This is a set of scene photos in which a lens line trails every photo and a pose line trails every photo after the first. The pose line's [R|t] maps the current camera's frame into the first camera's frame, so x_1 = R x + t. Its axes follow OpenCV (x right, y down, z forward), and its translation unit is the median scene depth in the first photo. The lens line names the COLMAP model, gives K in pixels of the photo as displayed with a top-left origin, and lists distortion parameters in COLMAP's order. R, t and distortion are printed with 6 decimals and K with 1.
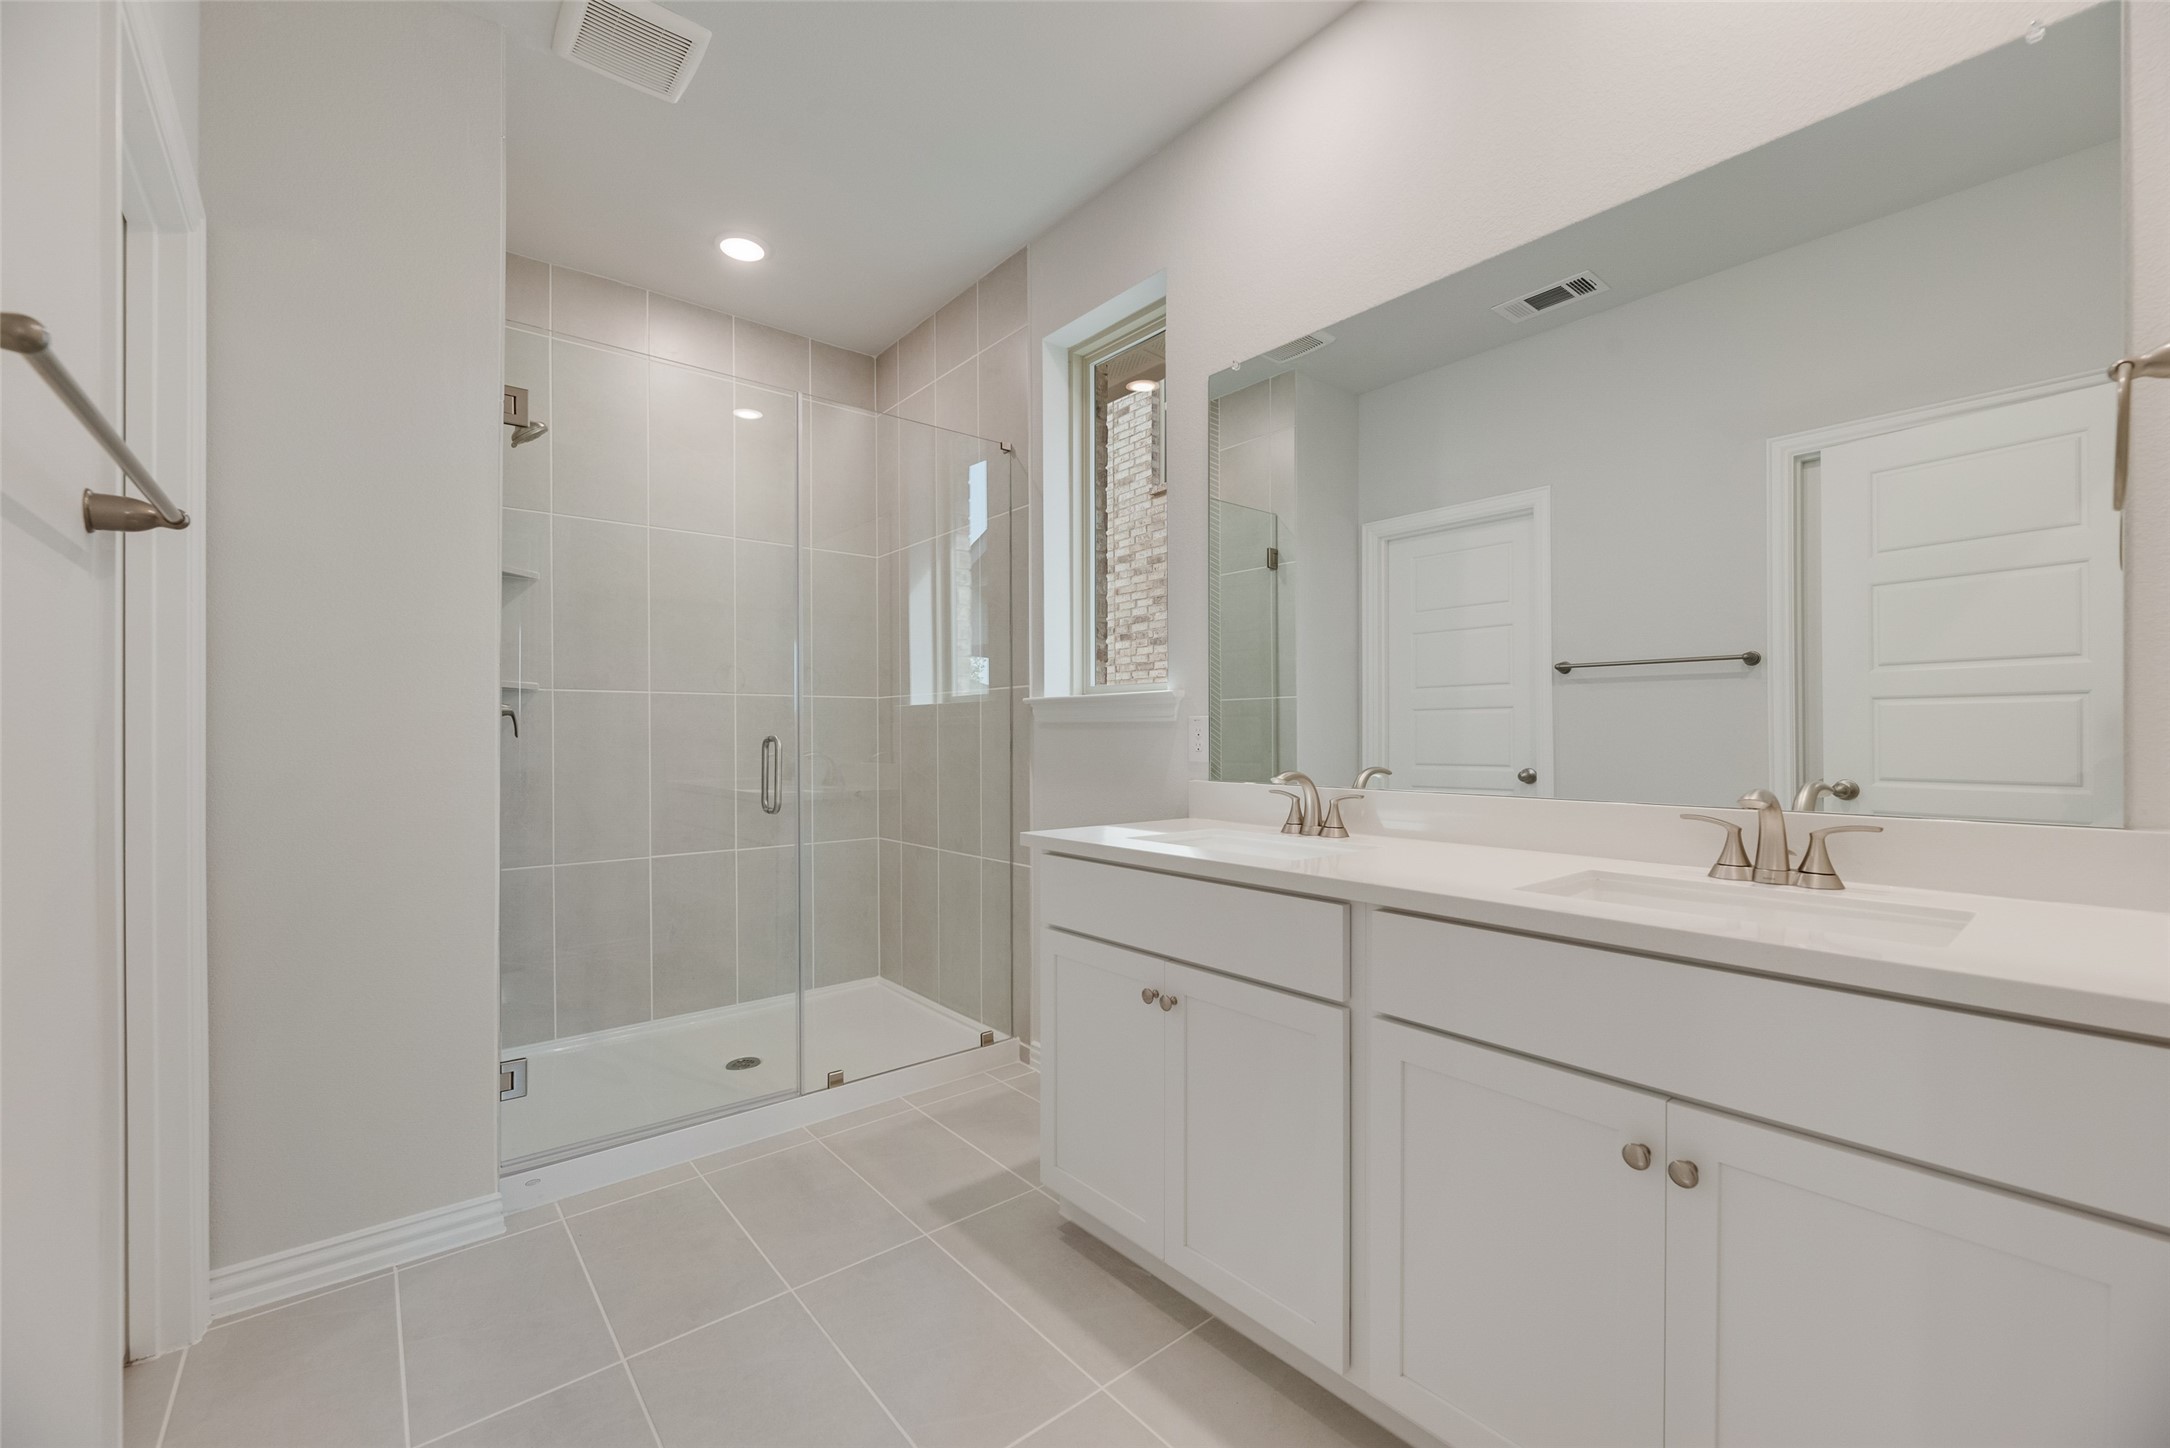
lens RADIAL K [[879.5, 0, 1087.1], [0, 879.5, 724.6], [0, 0, 1]] dist [0.002053, -0.002060]
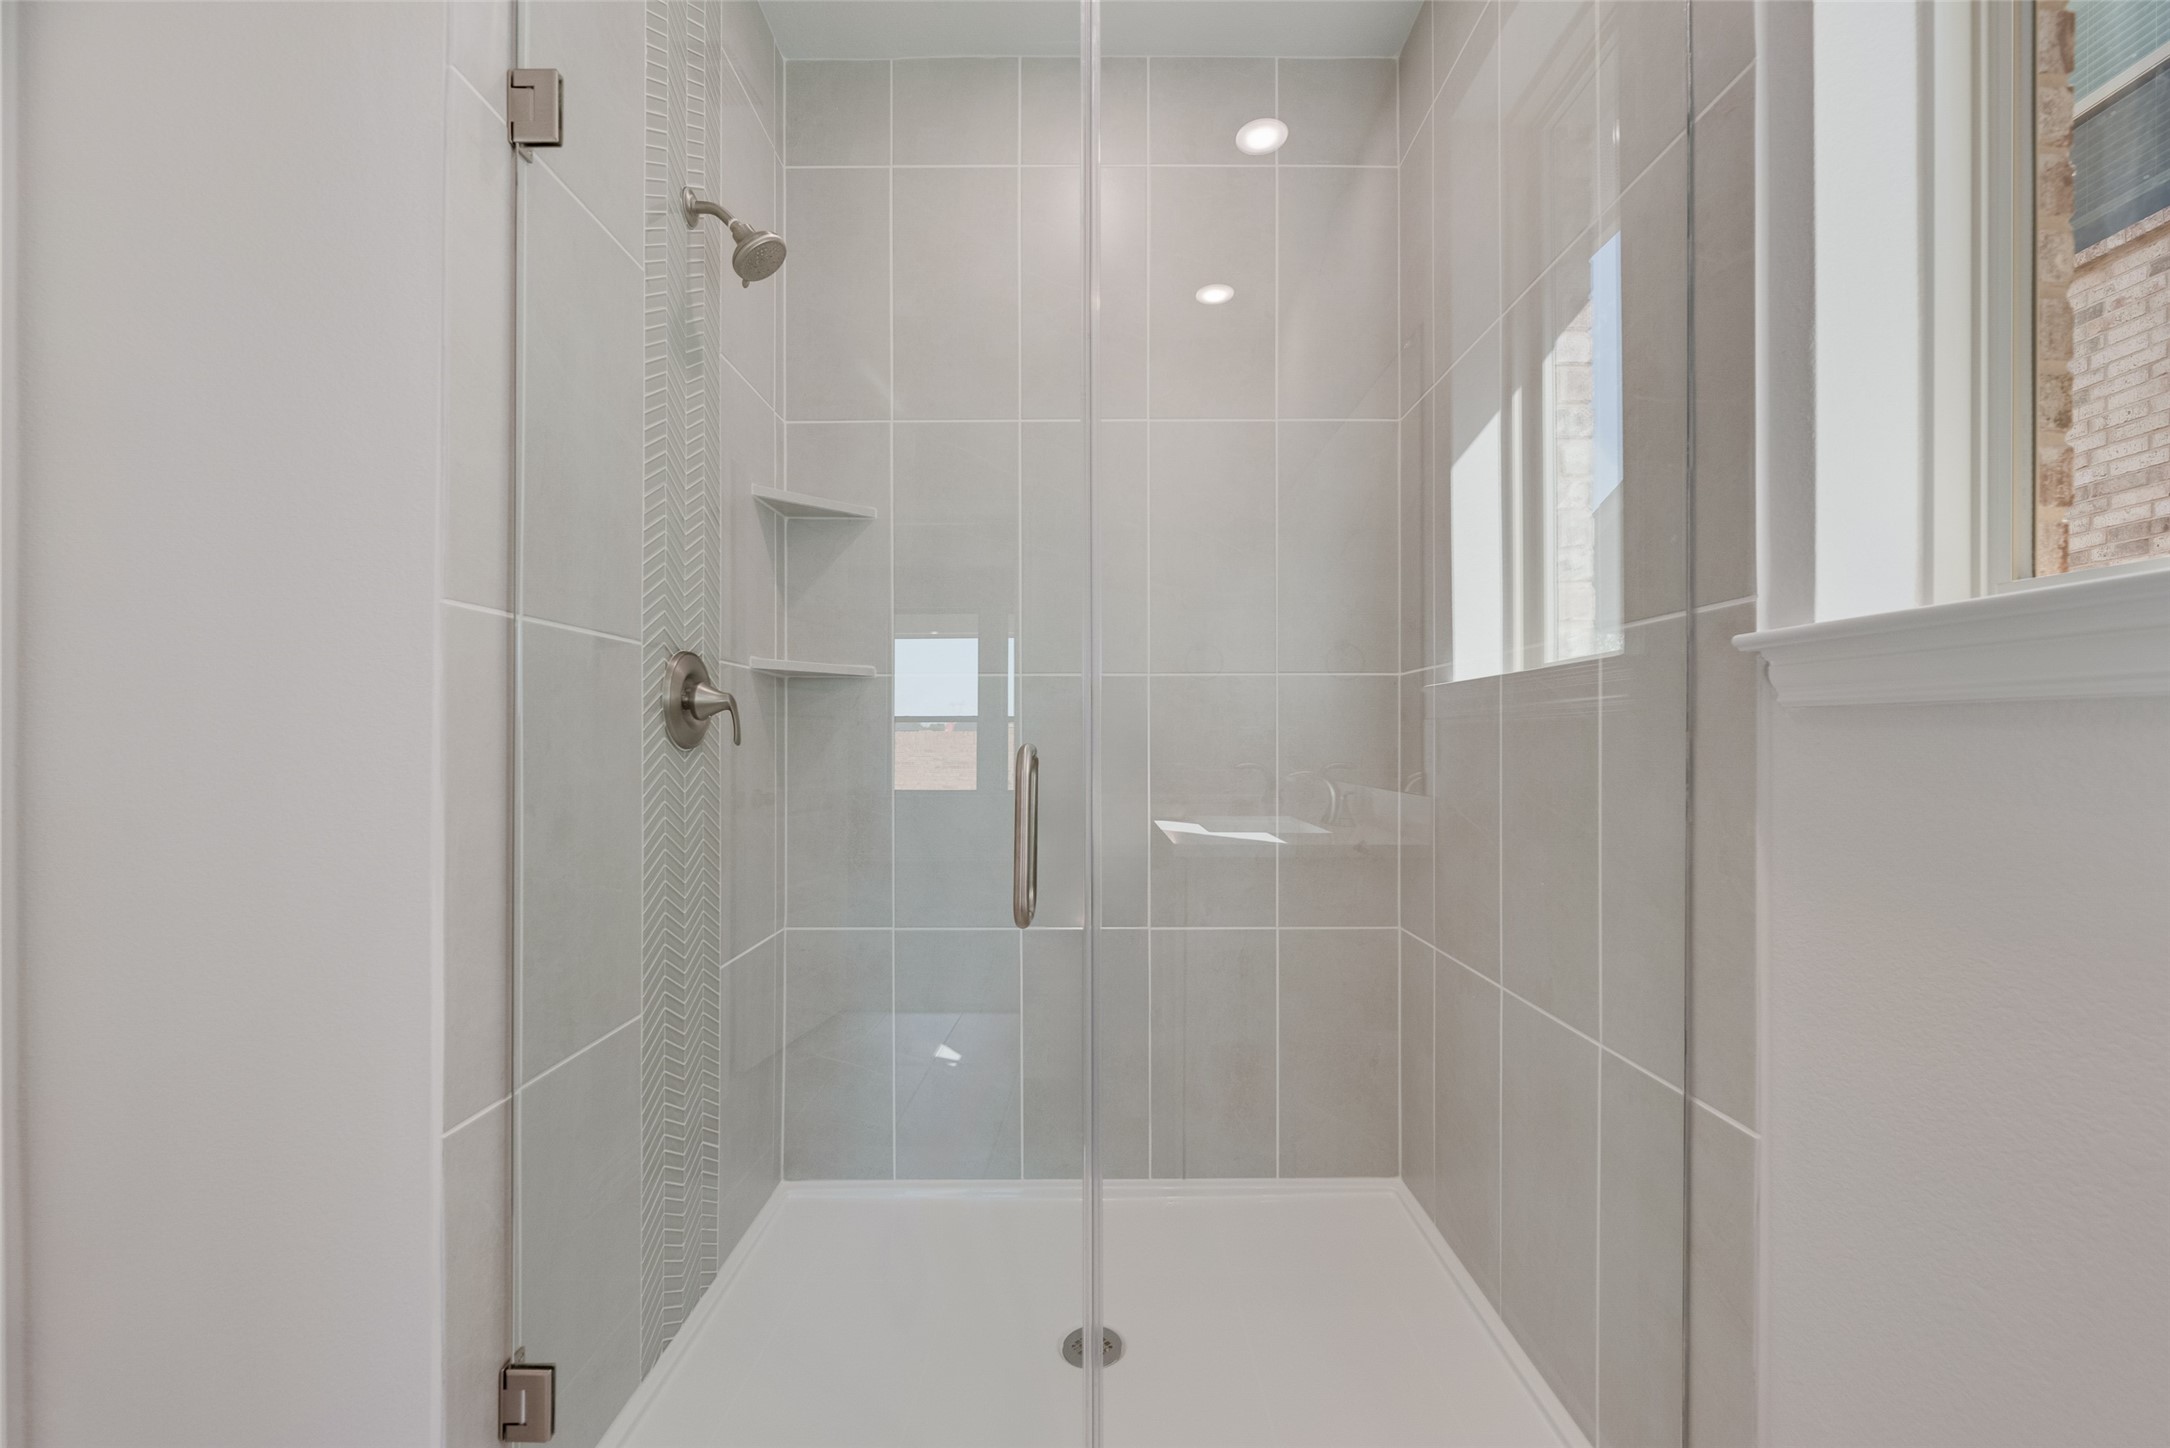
lens RADIAL K [[879.5, 0, 1083.0], [0, 879.5, 750.1], [0, 0, 1]] dist [0.002053, -0.002060]
pose [[0.769051, 0.006625, -0.639153, -0.045371], [0.005250, 0.999847, 0.016680, 0.007527], [0.639166, -0.016183, 0.768899, 0.542249]]
